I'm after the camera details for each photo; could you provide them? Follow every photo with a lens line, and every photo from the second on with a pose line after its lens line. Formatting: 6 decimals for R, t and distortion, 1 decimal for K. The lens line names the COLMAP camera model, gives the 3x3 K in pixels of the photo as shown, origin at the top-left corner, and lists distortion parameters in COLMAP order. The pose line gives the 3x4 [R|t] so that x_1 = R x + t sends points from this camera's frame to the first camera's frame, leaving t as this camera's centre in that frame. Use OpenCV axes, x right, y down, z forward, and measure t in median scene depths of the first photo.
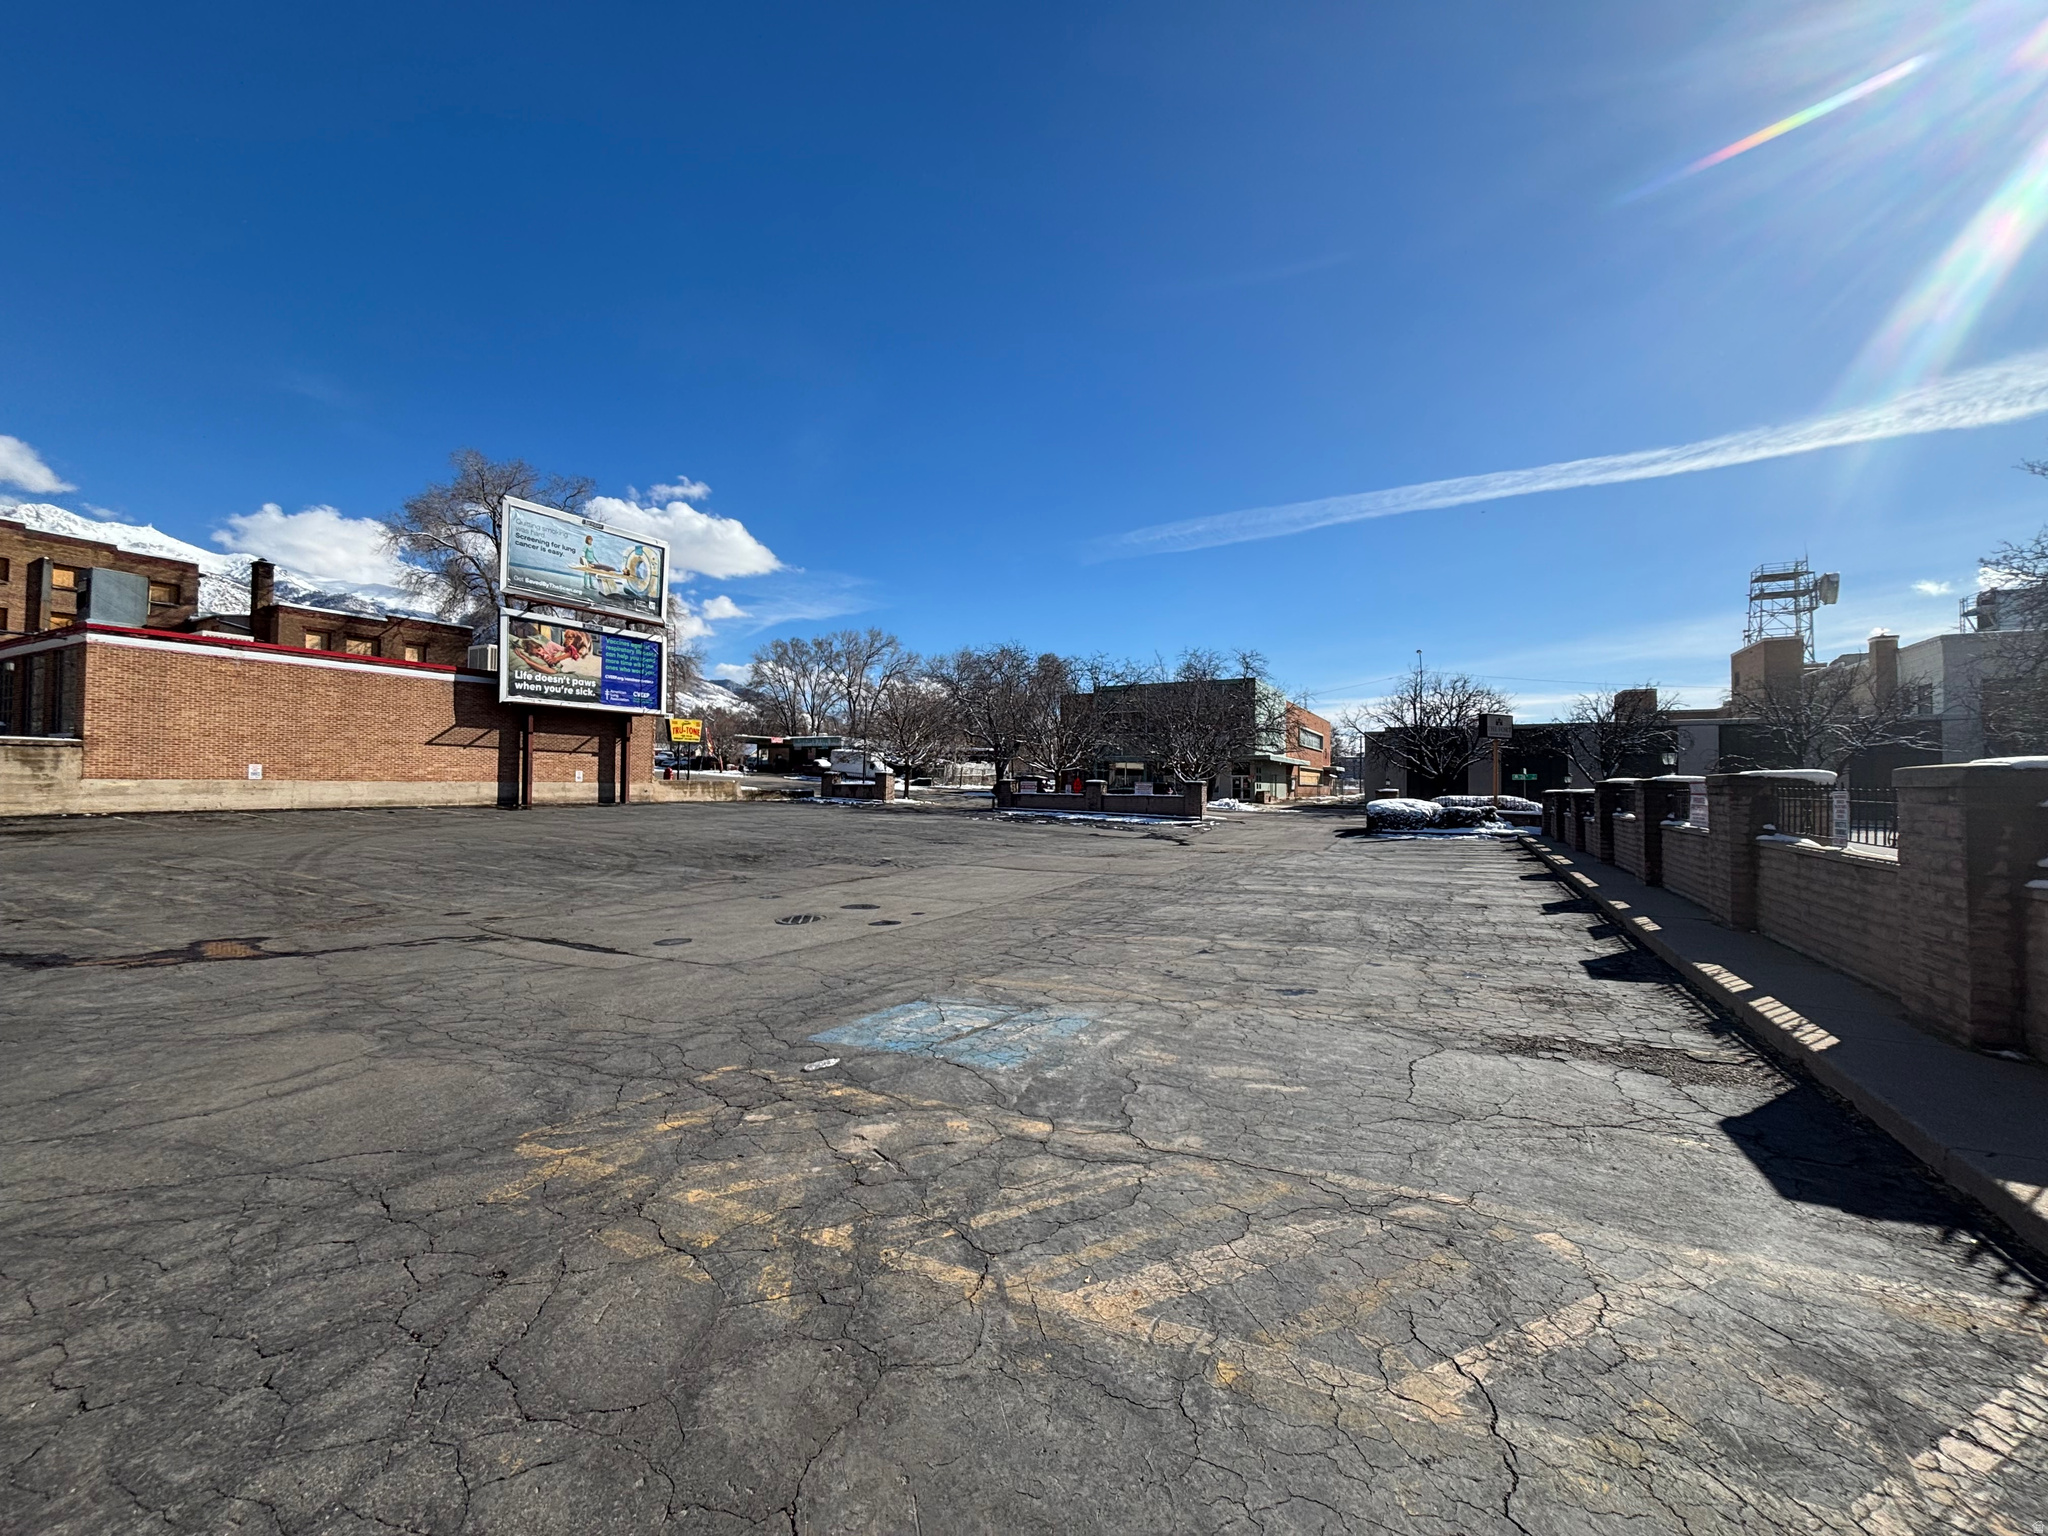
lens RADIAL K [[828.3, 0, 1024.0], [0, 828.3, 768.0], [0, 0, 1]] dist [0.013602, -0.004002]
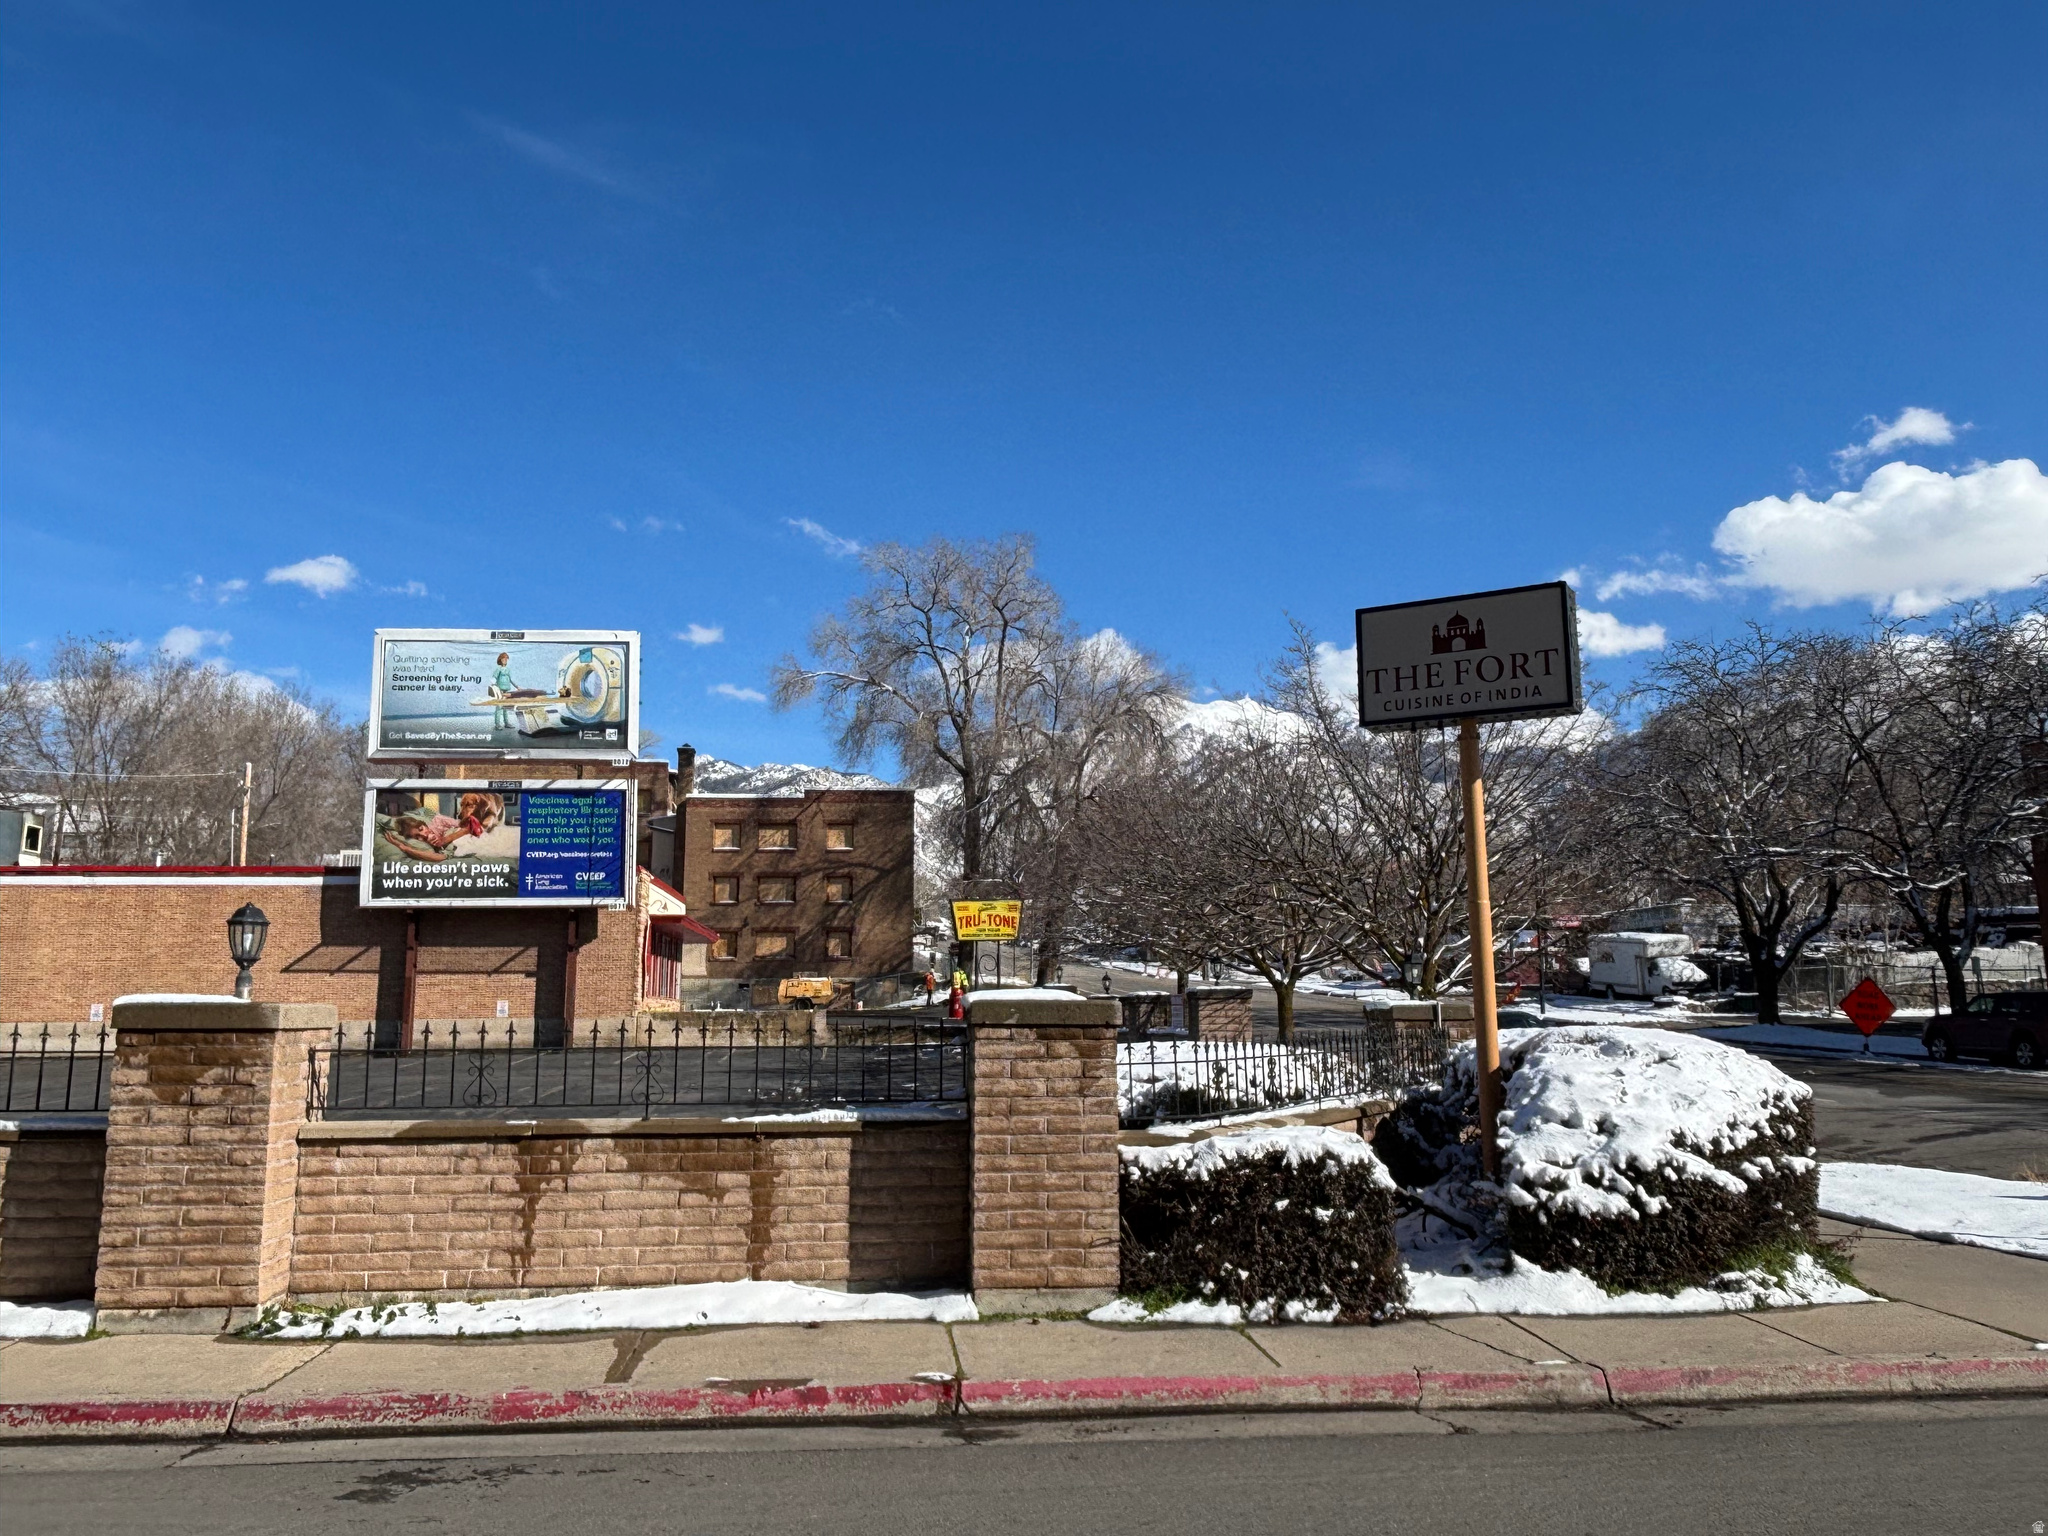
lens RADIAL K [[1507.5, 0, 1024.0], [0, 1507.5, 768.0], [0, 0, 1]] dist [0.038750, 0.001273]
pose [[0.565777, -0.145406, -0.811636, 0.720016], [0.029855, 0.987296, -0.156064, 0.021634], [0.824018, 0.064066, 0.562930, 0.659819]]
